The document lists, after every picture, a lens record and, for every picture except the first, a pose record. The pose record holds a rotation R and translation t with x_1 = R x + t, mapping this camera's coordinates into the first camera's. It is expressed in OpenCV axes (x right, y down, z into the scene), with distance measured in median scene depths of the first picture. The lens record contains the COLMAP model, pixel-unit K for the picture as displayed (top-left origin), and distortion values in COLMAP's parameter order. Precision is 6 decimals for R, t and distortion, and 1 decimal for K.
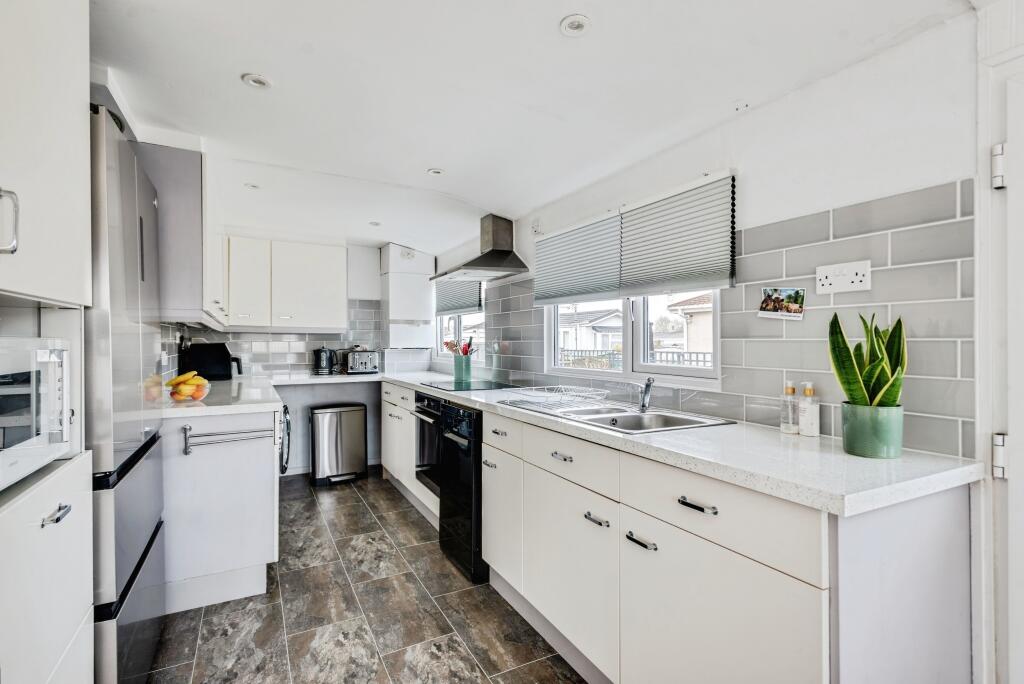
lens RADIAL K [[485.5, 0, 510.4], [0, 485.5, 340.9], [0, 0, 1]] dist [-0.000463, -0.000731]
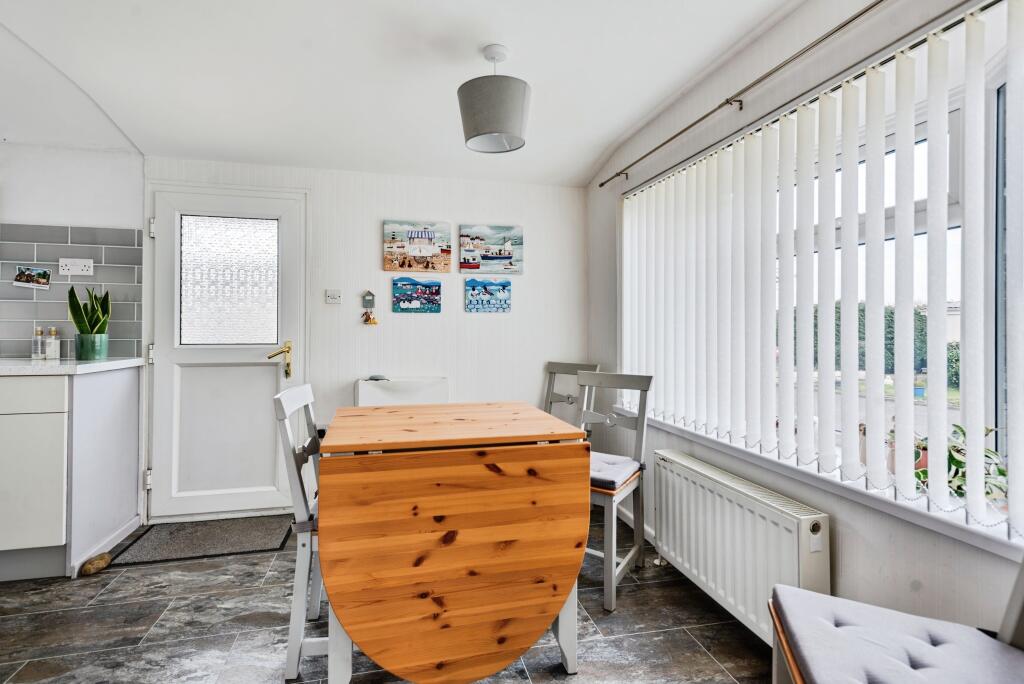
lens RADIAL K [[485.5, 0, 510.6], [0, 485.5, 326.4], [0, 0, 1]] dist [-0.000463, -0.000731]
pose [[0.235818, 0.008062, 0.971764, -0.713137], [-0.003573, 0.999966, -0.007429, 0.102084], [-0.971791, -0.001720, 0.235838, -1.034217]]
